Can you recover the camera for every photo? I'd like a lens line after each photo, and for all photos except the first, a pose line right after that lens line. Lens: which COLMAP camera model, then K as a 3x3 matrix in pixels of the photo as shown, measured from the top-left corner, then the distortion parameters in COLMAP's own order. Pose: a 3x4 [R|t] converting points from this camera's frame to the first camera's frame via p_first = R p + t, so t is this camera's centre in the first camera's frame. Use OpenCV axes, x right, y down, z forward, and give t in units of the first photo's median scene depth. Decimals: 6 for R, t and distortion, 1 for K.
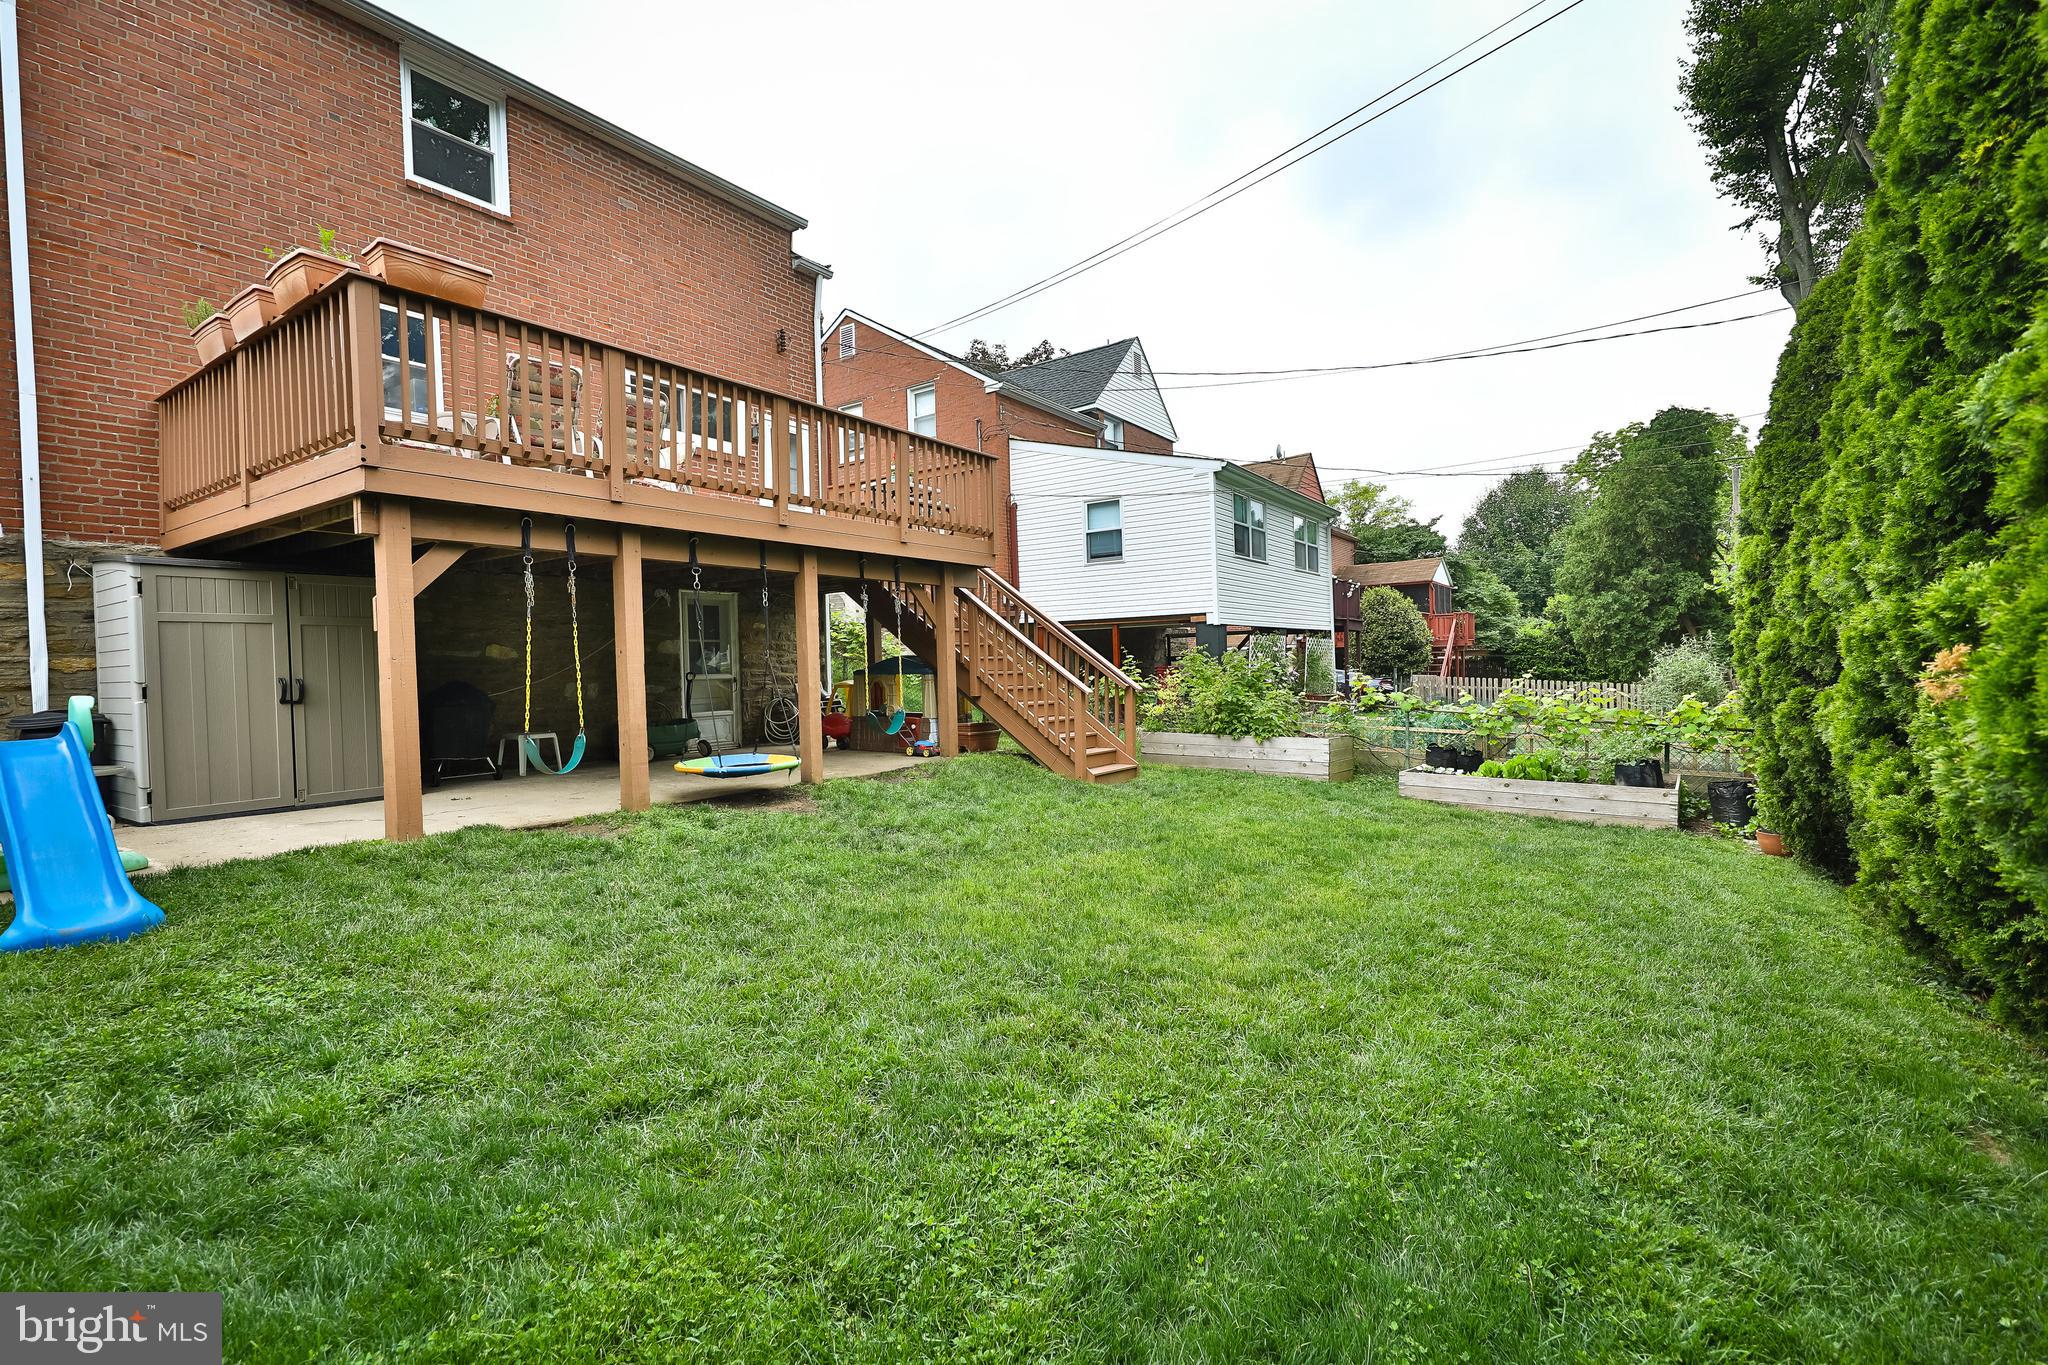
lens RADIAL K [[898.3, 0, 1024.0], [0, 898.3, 682.5], [0, 0, 1]] dist [-0.002776, -0.000292]
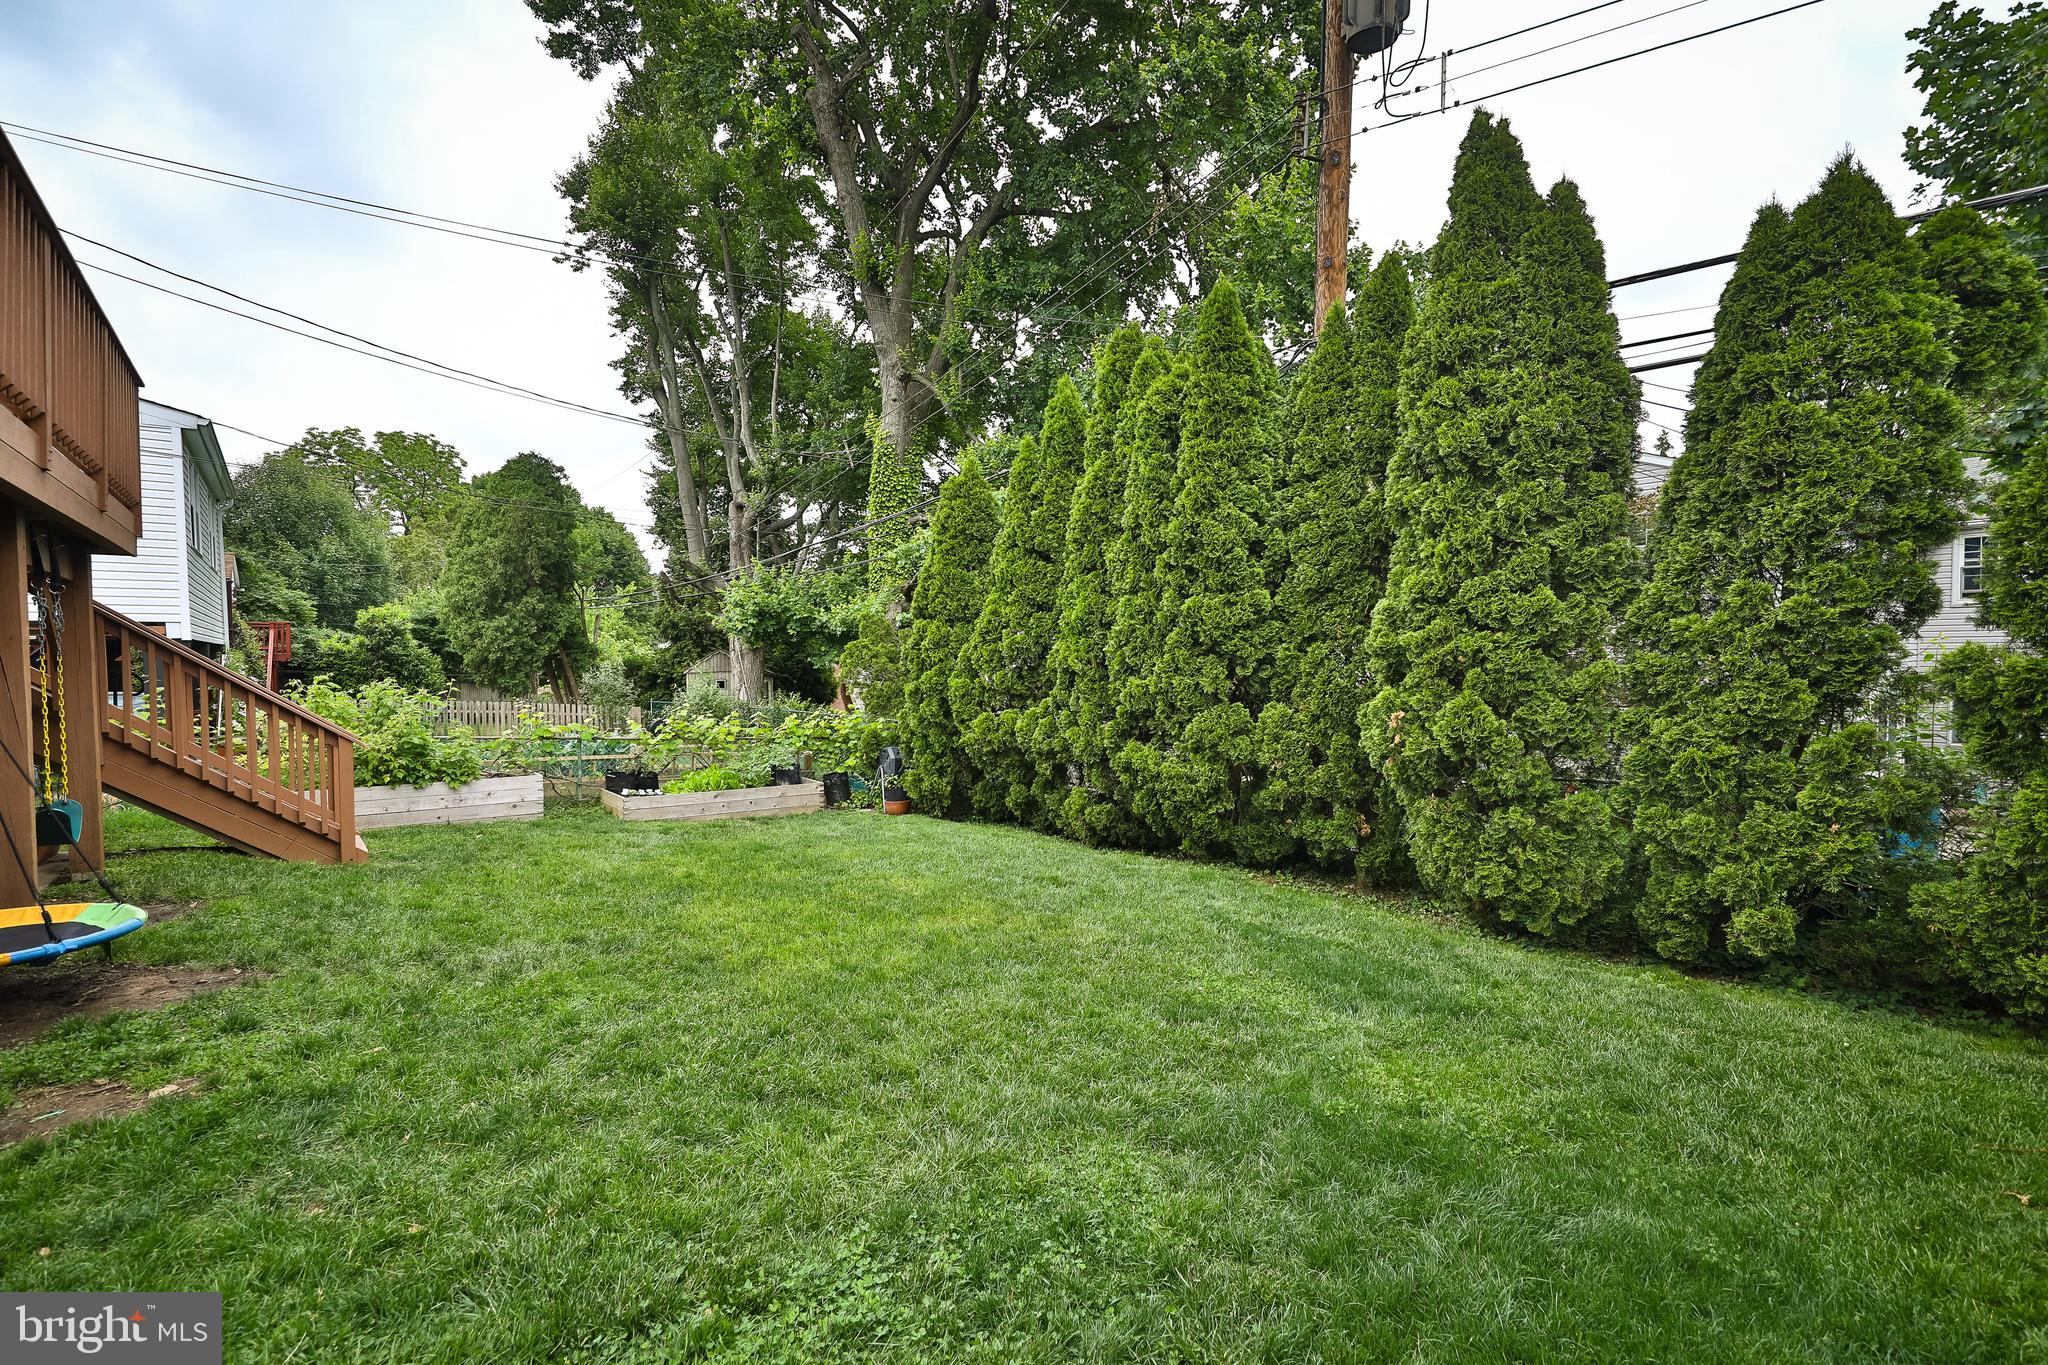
lens RADIAL K [[898.3, 0, 1024.0], [0, 898.3, 682.5], [0, 0, 1]] dist [-0.002776, -0.000292]
pose [[0.285114, -0.006648, 0.958470, -0.197560], [0.016892, 0.999855, 0.001910, -0.013679], [-0.958345, 0.015646, 0.285185, 0.100928]]
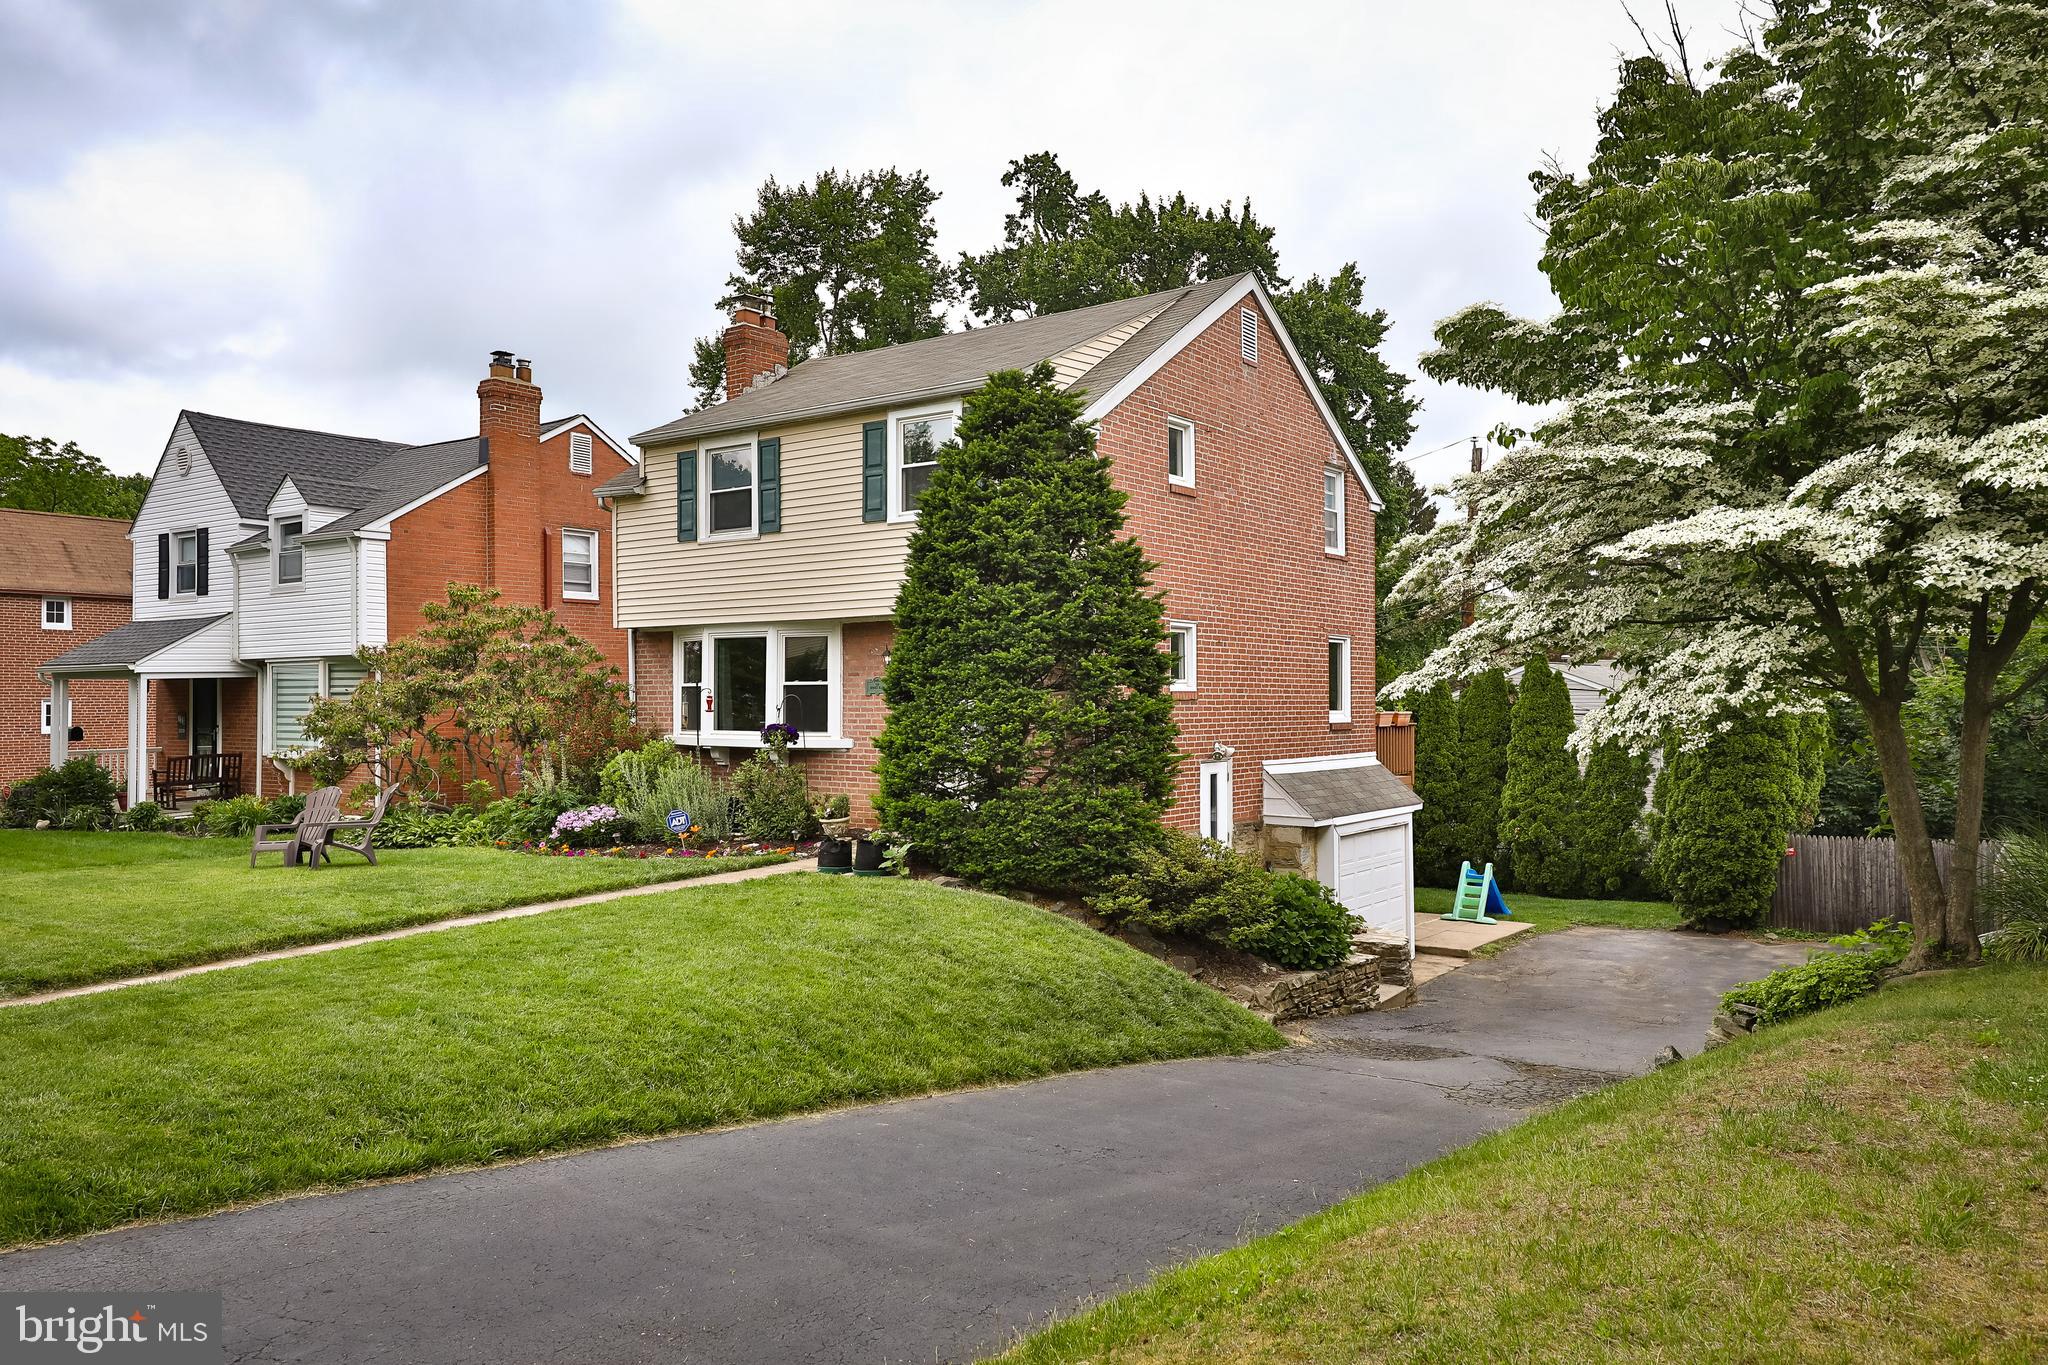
lens RADIAL K [[1287.8, 0, 1019.3], [0, 1287.8, 705.7], [0, 0, 1]] dist [-0.003902, 0.001452]
pose [[0.076932, 0.033505, 0.996473, -1.128215], [0.023185, 0.999105, -0.035383, -0.082586], [-0.996767, 0.025825, 0.076086, 0.430129]]
